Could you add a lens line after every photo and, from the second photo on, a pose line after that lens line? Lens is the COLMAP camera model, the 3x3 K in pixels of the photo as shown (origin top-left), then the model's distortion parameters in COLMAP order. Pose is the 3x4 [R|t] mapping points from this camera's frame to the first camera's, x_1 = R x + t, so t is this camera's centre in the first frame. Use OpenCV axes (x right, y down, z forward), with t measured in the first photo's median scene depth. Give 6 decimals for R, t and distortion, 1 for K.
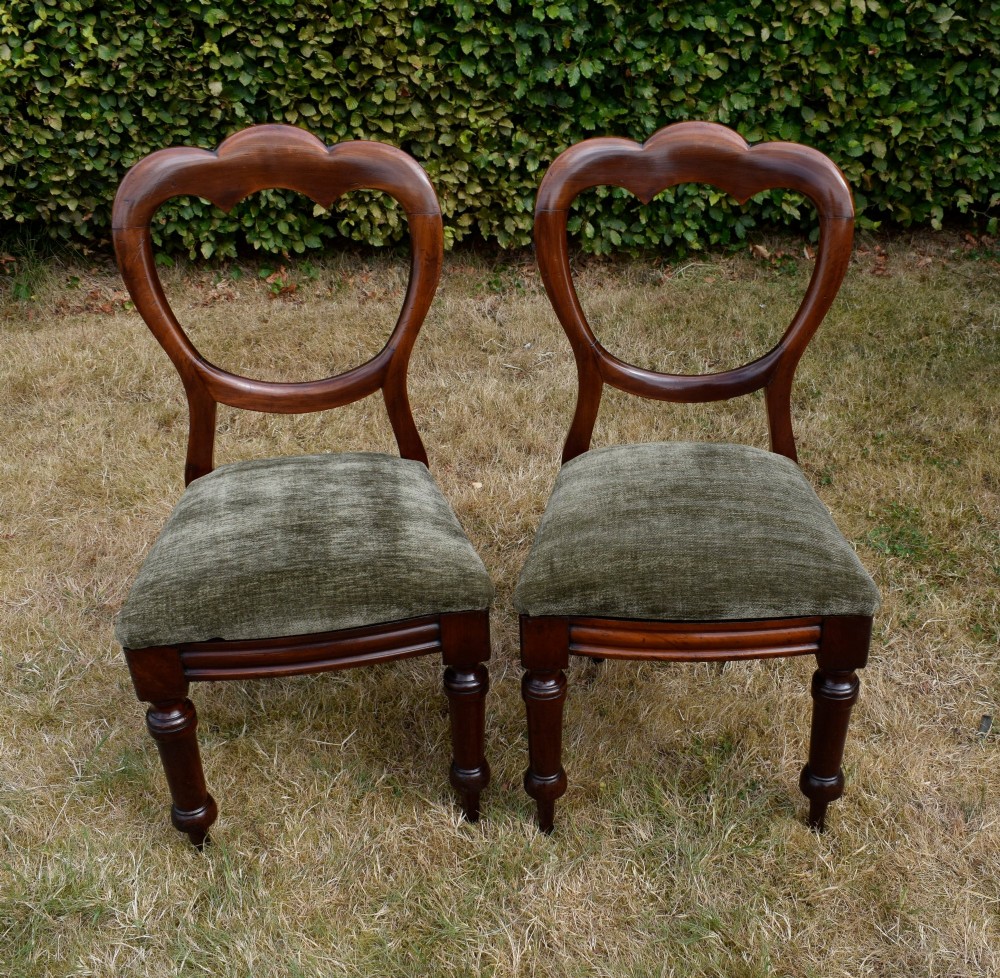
lens RADIAL K [[1162.4, 0, 585.2], [0, 1162.4, 510.7], [0, 0, 1]] dist [-0.021872, 0.000000]
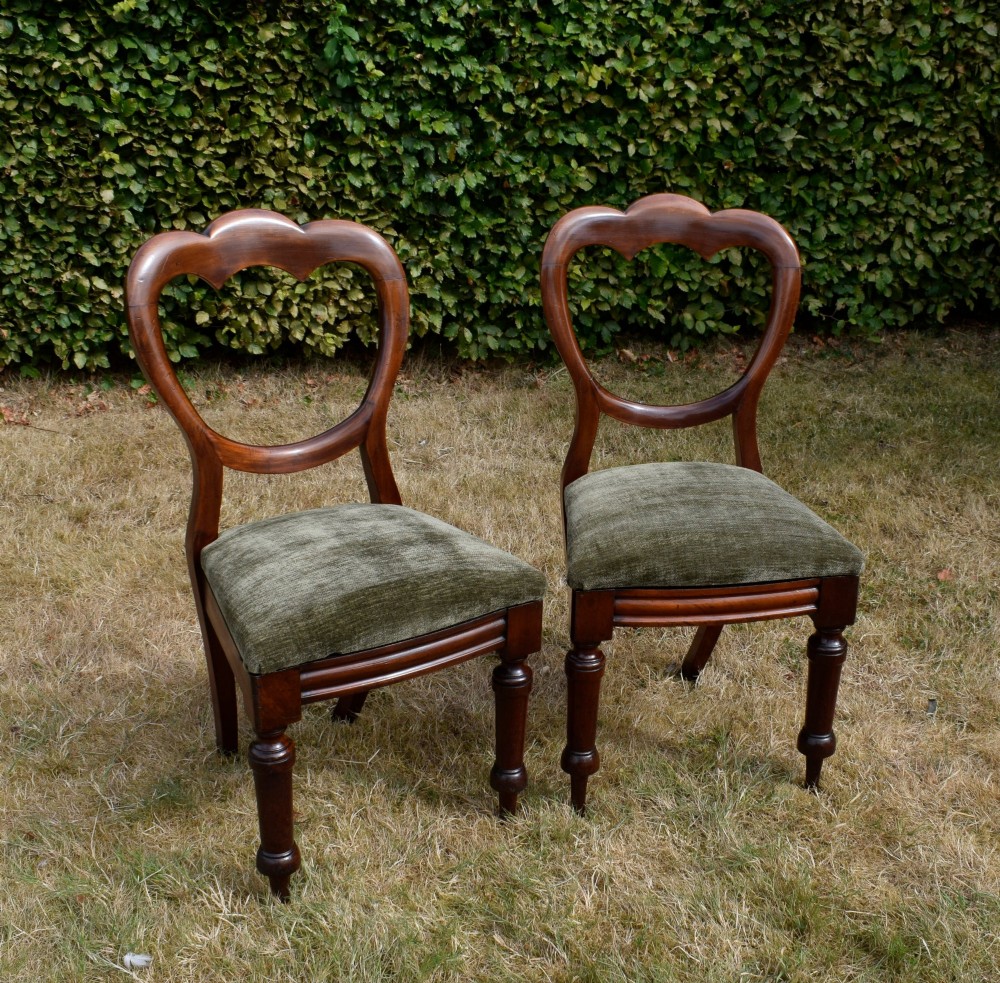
lens RADIAL K [[1353.0, 0, 568.2], [0, 1353.0, 520.1], [0, 0, 1]] dist [-0.024974, 0.000000]
pose [[0.982224, -0.042868, 0.182753, -0.146724], [0.069547, 0.987395, -0.142175, 0.101971], [-0.174355, 0.152358, 0.972824, -0.156585]]
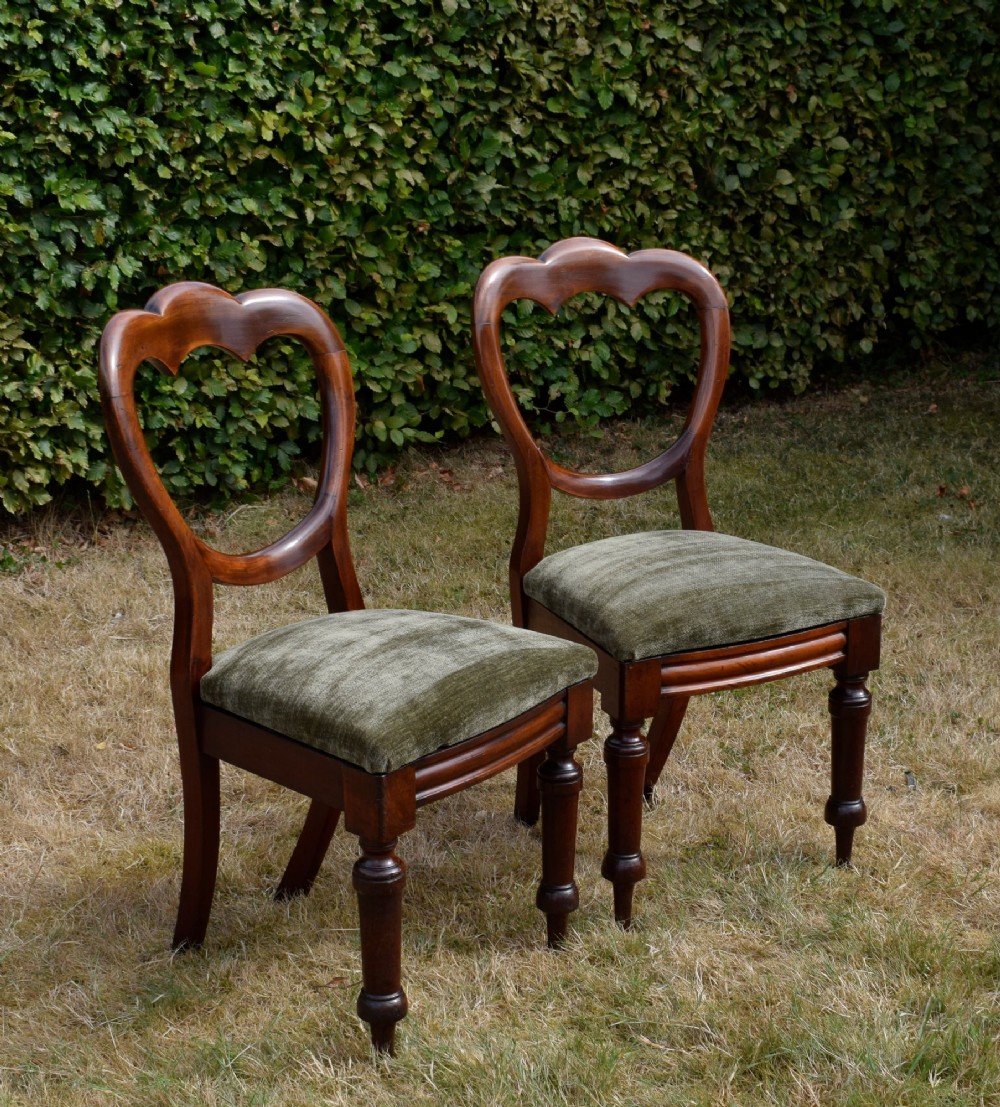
lens RADIAL K [[2135.7, 0, 543.8], [0, 2135.7, 627.9], [0, 0, 1]] dist [-0.037246, 0.000000]
pose [[0.852001, -0.151522, 0.501134, -0.518619], [0.268699, 0.948073, -0.170170, 0.177503], [-0.449327, 0.279639, 0.848473, -0.296161]]
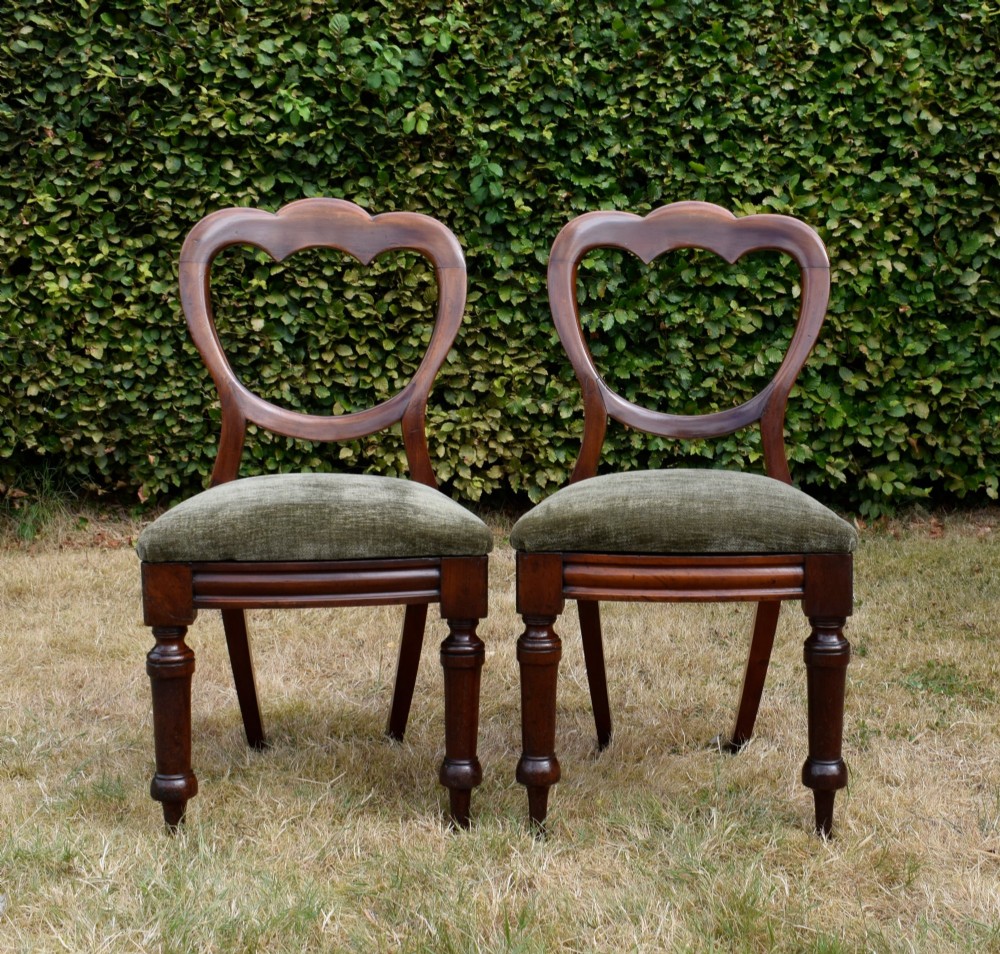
lens RADIAL K [[1467.4, 0, 634.4], [0, 1467.4, 459.6], [0, 0, 1]] dist [-0.030020, 0.000000]
pose [[0.999847, 0.006719, -0.016179, 0.034601], [-0.012933, 0.906057, -0.422957, 0.276689], [0.011817, 0.423102, 0.906005, -0.116172]]
